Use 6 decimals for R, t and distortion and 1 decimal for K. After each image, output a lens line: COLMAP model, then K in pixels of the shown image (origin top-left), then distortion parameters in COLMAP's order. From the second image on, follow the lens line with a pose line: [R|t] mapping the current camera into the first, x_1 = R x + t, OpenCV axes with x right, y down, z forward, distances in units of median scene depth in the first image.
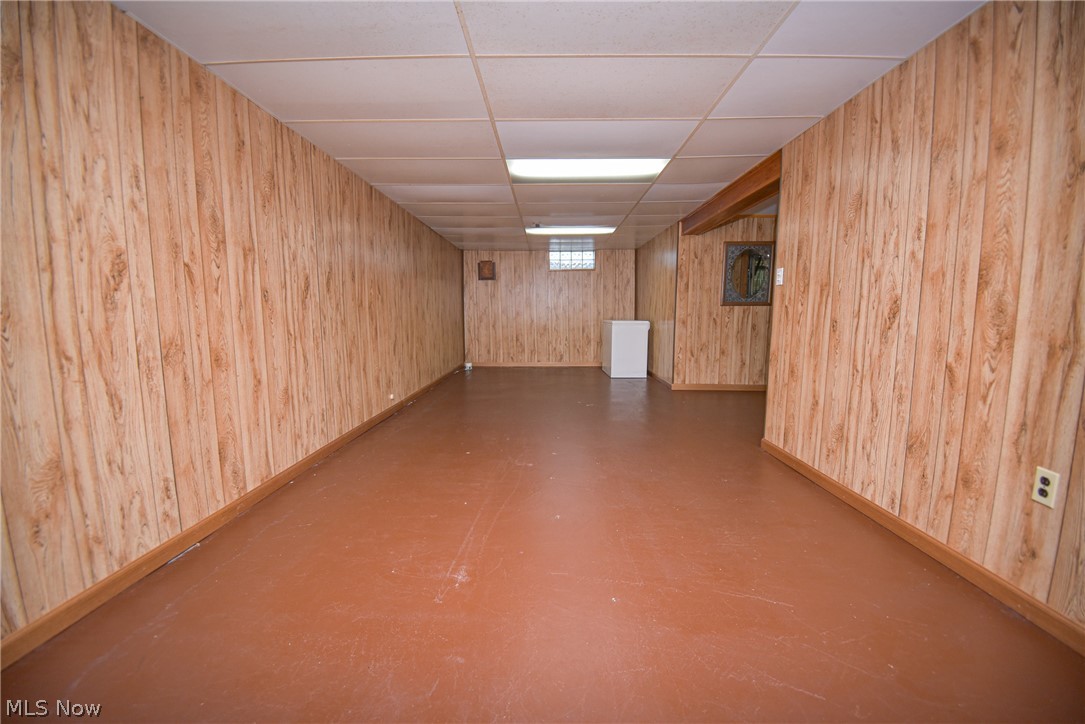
lens RADIAL K [[421.1, 0, 542.5], [0, 421.1, 362.0], [0, 0, 1]] dist [0.002020, -0.016226]
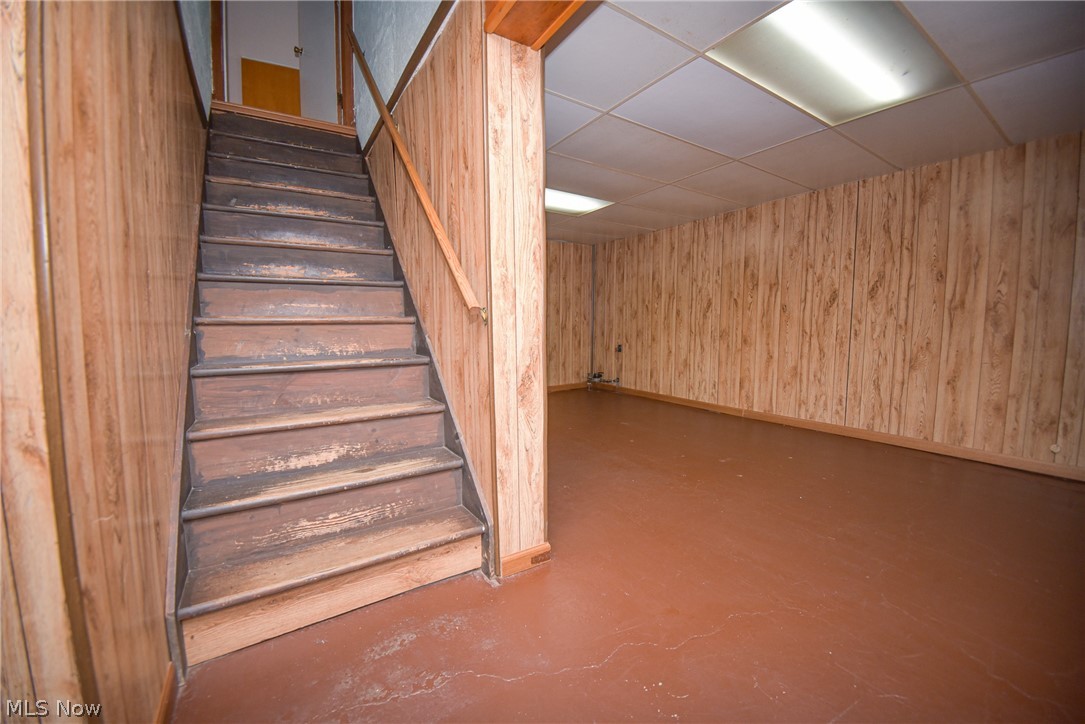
lens RADIAL K [[421.1, 0, 542.5], [0, 421.1, 362.0], [0, 0, 1]] dist [0.002020, -0.016226]
pose [[-0.833368, 0.050332, -0.550422, 1.153744], [-0.060847, 0.981438, 0.181870, -0.203831], [0.549359, 0.185056, -0.814837, 1.971132]]
